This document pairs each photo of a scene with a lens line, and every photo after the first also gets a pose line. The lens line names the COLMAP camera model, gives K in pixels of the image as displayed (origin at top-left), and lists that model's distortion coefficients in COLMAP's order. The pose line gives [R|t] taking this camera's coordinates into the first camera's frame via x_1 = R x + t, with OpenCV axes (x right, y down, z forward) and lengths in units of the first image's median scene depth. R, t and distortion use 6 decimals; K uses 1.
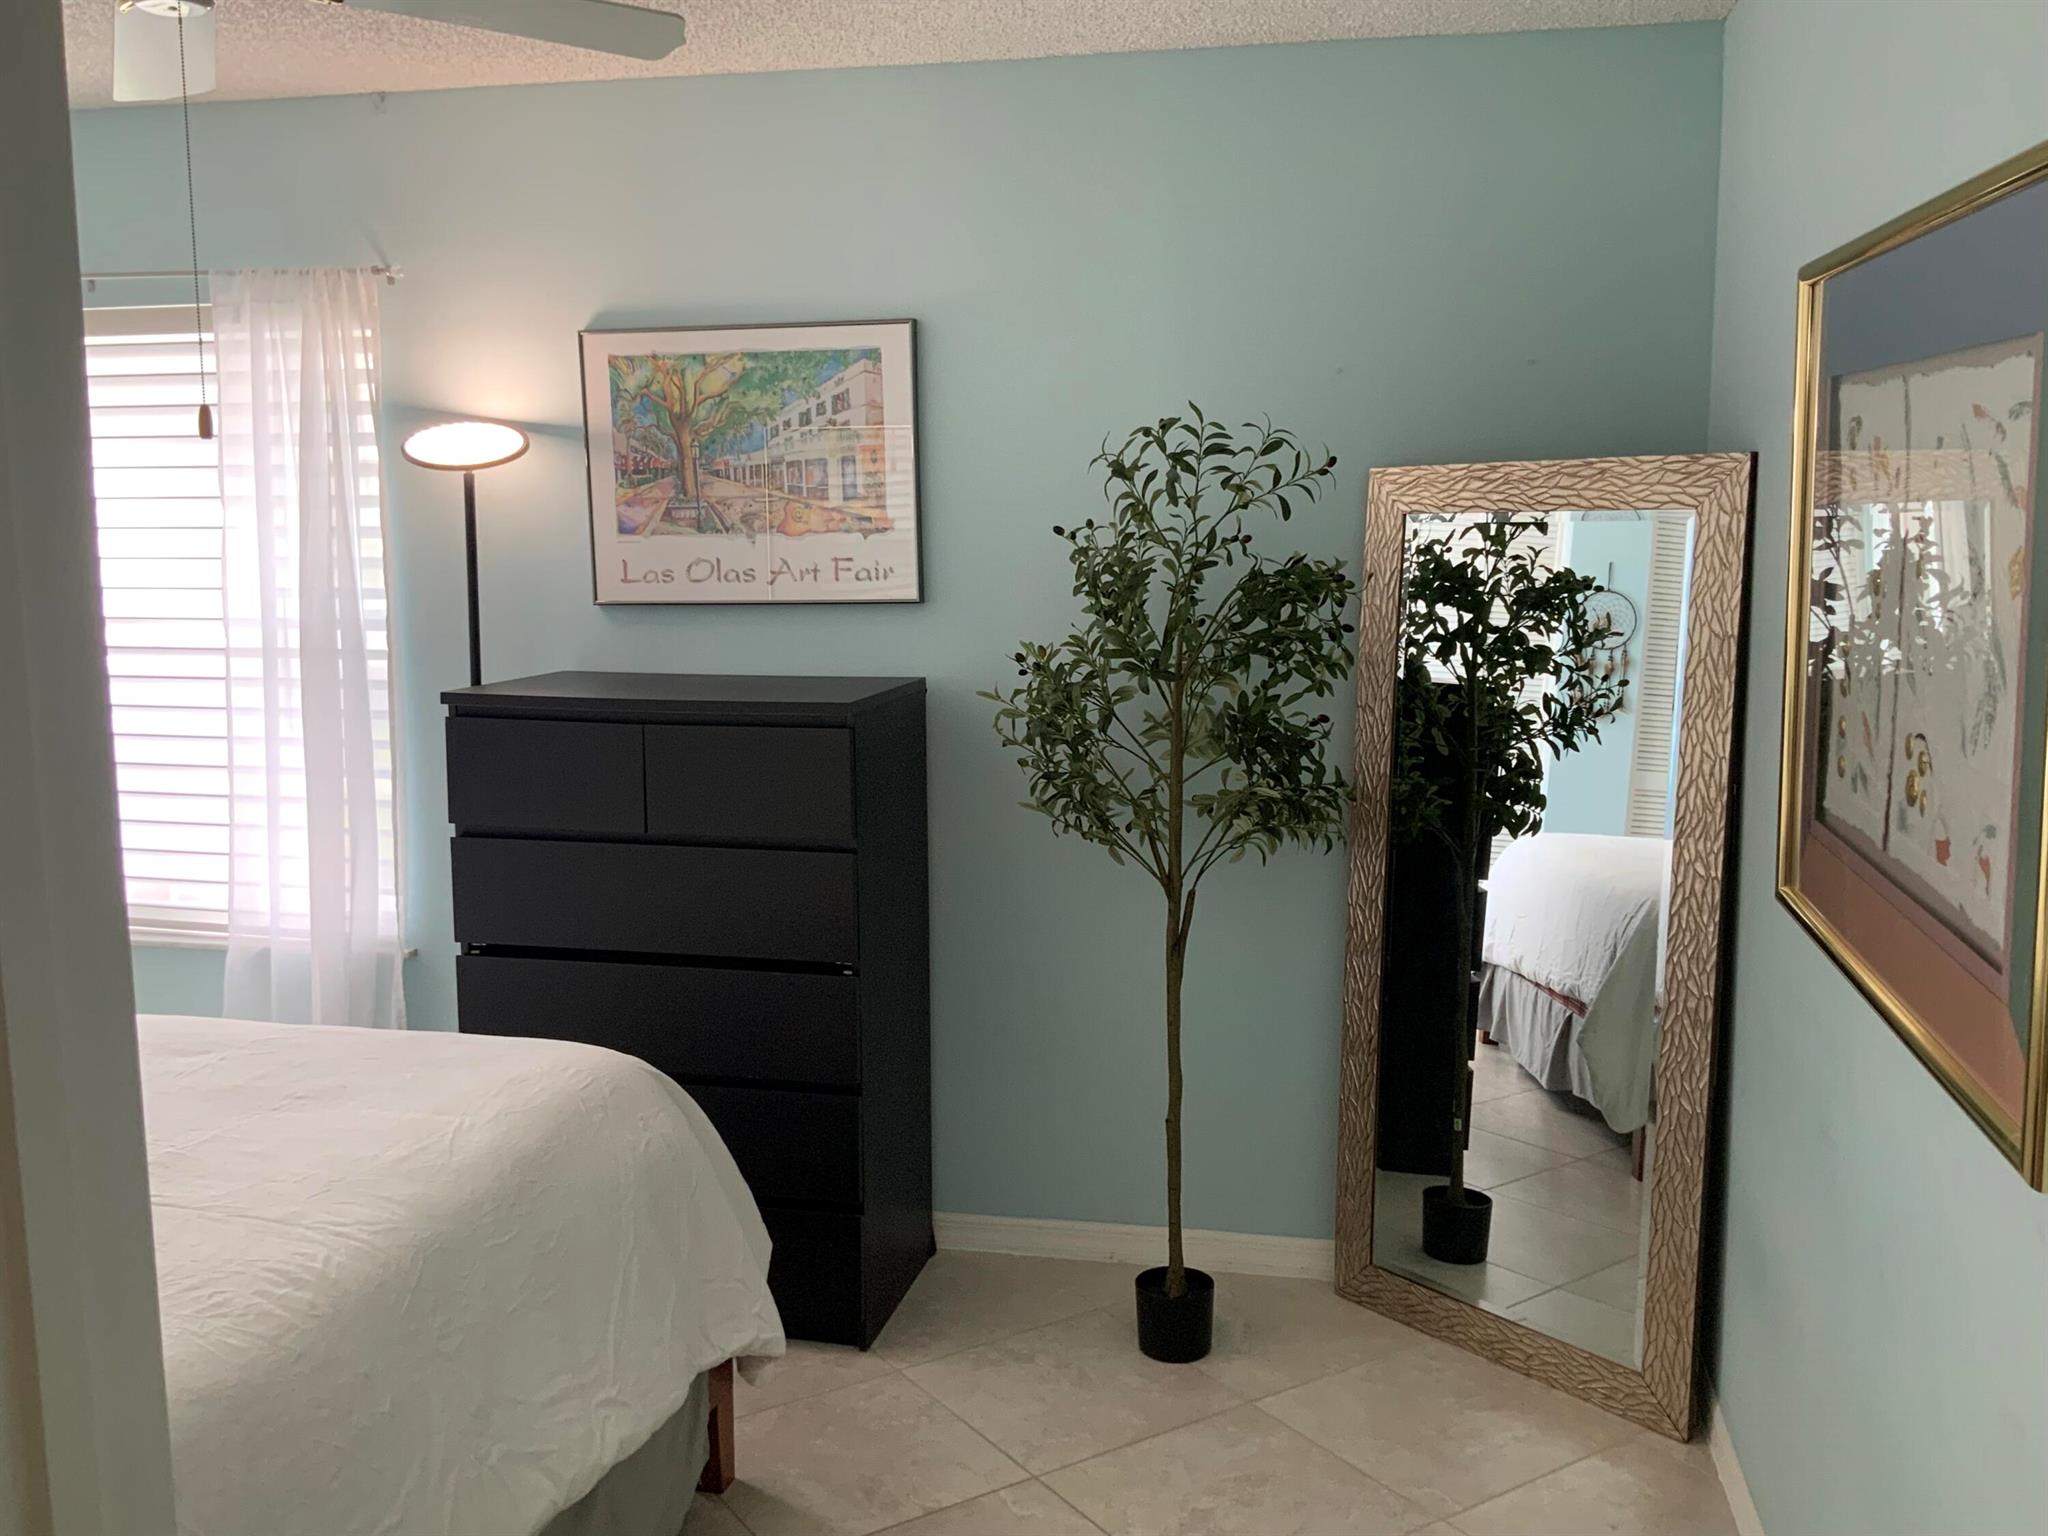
lens RADIAL K [[1848.5, 0, 1024.0], [0, 1848.5, 768.0], [0, 0, 1]] dist [0.191454, -0.278015]
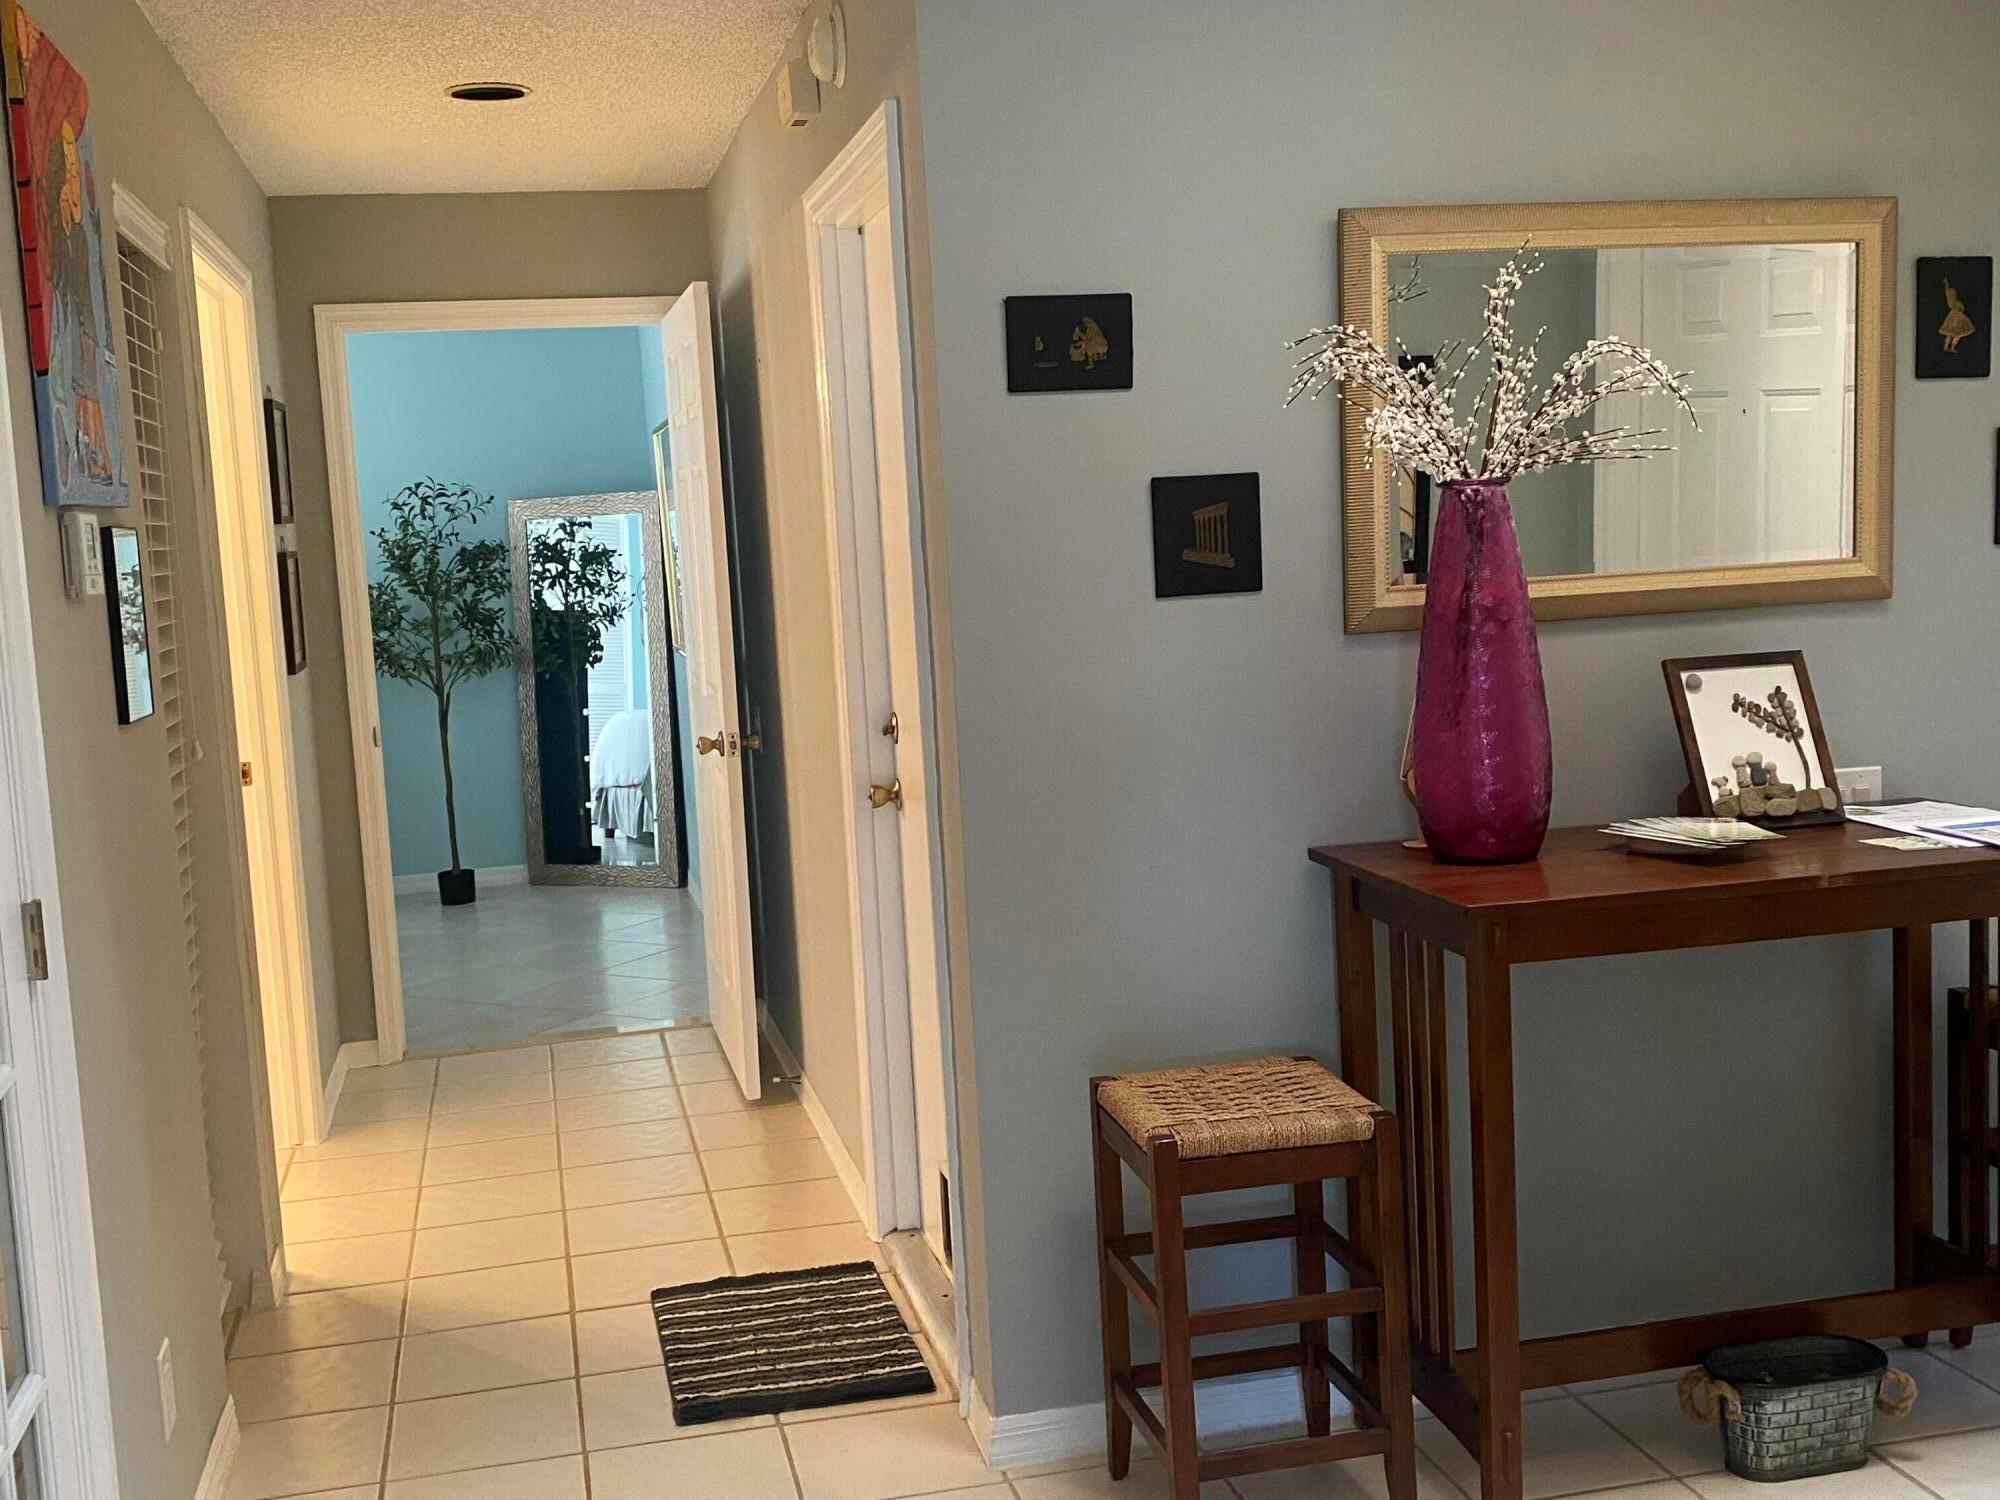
lens RADIAL K [[2121.6, 0, 994.9], [0, 2121.6, 741.7], [0, 0, 1]] dist [0.140400, -0.334688]
pose [[0.911124, -0.090153, 0.402151, -0.336604], [0.109226, 0.993710, -0.024699, 0.250405], [-0.397395, 0.066429, 0.915240, -1.541754]]
